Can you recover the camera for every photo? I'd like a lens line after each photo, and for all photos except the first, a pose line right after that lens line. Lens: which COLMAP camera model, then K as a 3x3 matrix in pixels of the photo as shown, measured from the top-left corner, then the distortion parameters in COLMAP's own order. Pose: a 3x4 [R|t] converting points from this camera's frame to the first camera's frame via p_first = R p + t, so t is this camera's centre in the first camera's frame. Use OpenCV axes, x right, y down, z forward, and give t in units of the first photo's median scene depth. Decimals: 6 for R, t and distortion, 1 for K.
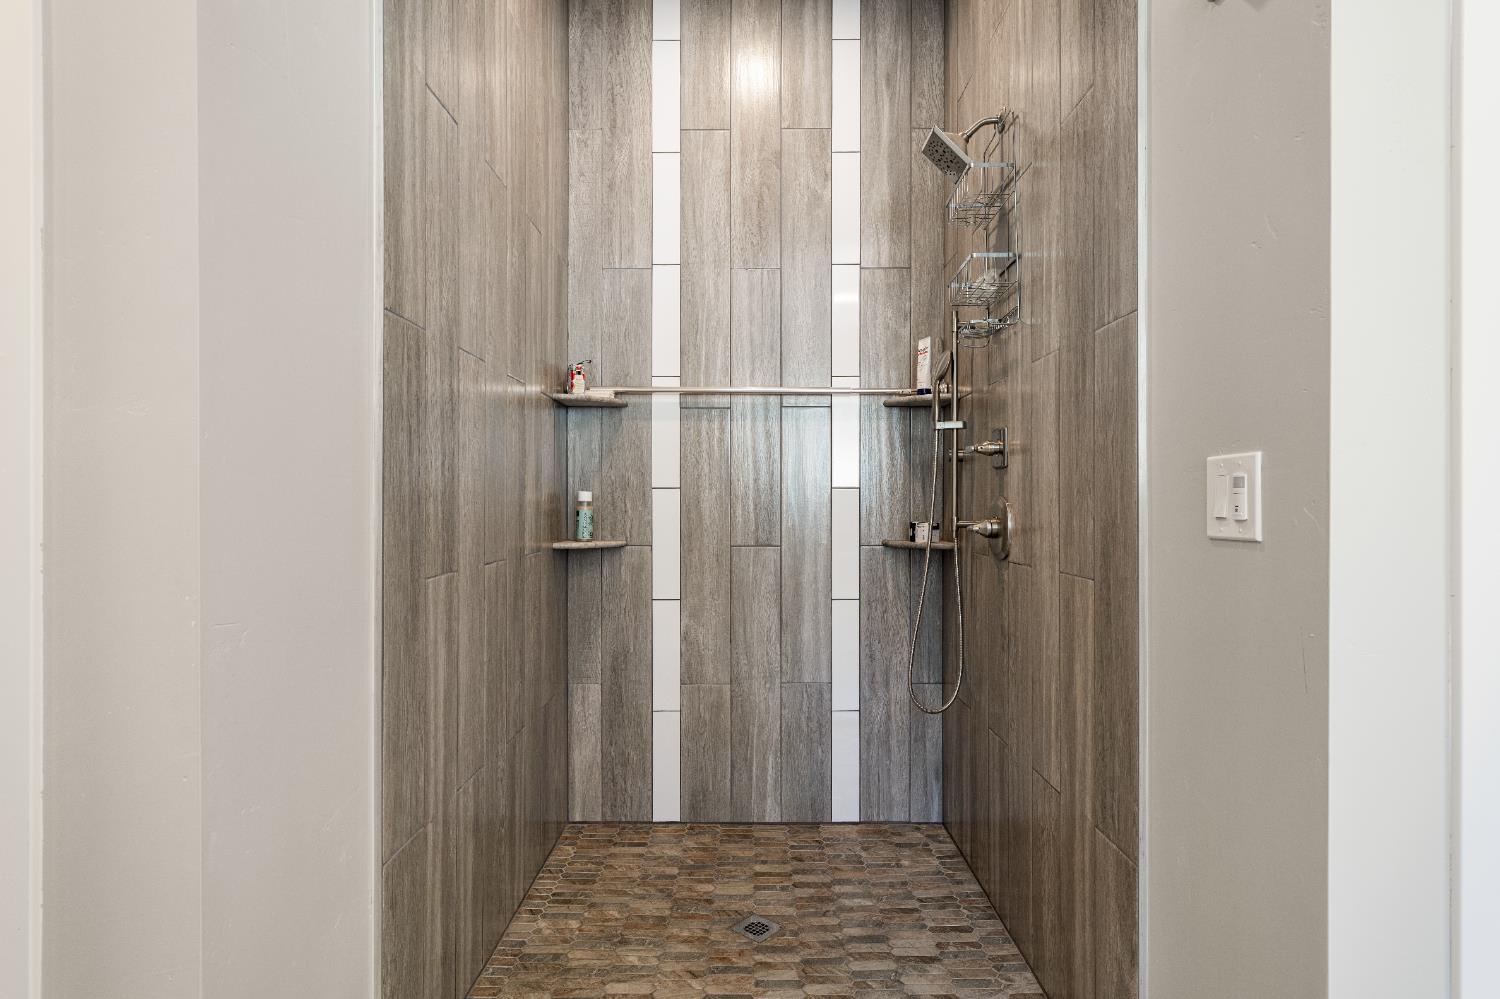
lens RADIAL K [[804.1, 0, 754.2], [0, 804.1, 498.0], [0, 0, 1]] dist [-0.009696, 0.000437]
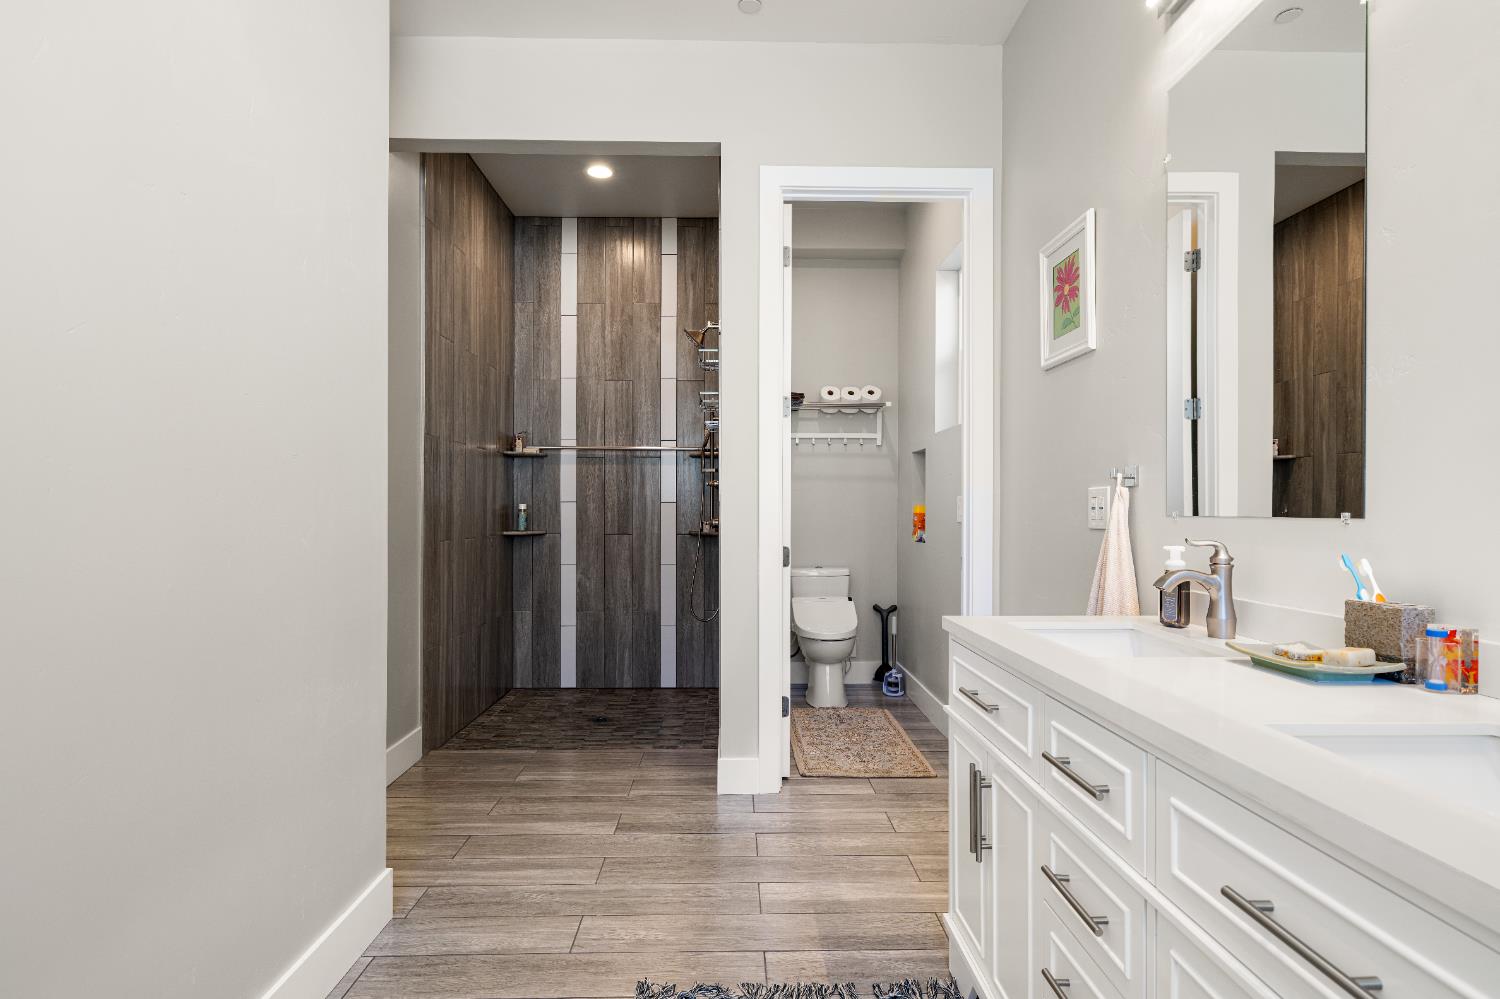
lens RADIAL K [[742.4, 0, 745.6], [0, 742.4, 504.8], [0, 0, 1]] dist [-0.002479, 0.000185]
pose [[0.999526, 0.002848, 0.030641, 0.238262], [-0.002791, 0.999994, -0.001904, -0.004053], [-0.030646, 0.001818, 0.999529, -0.680325]]
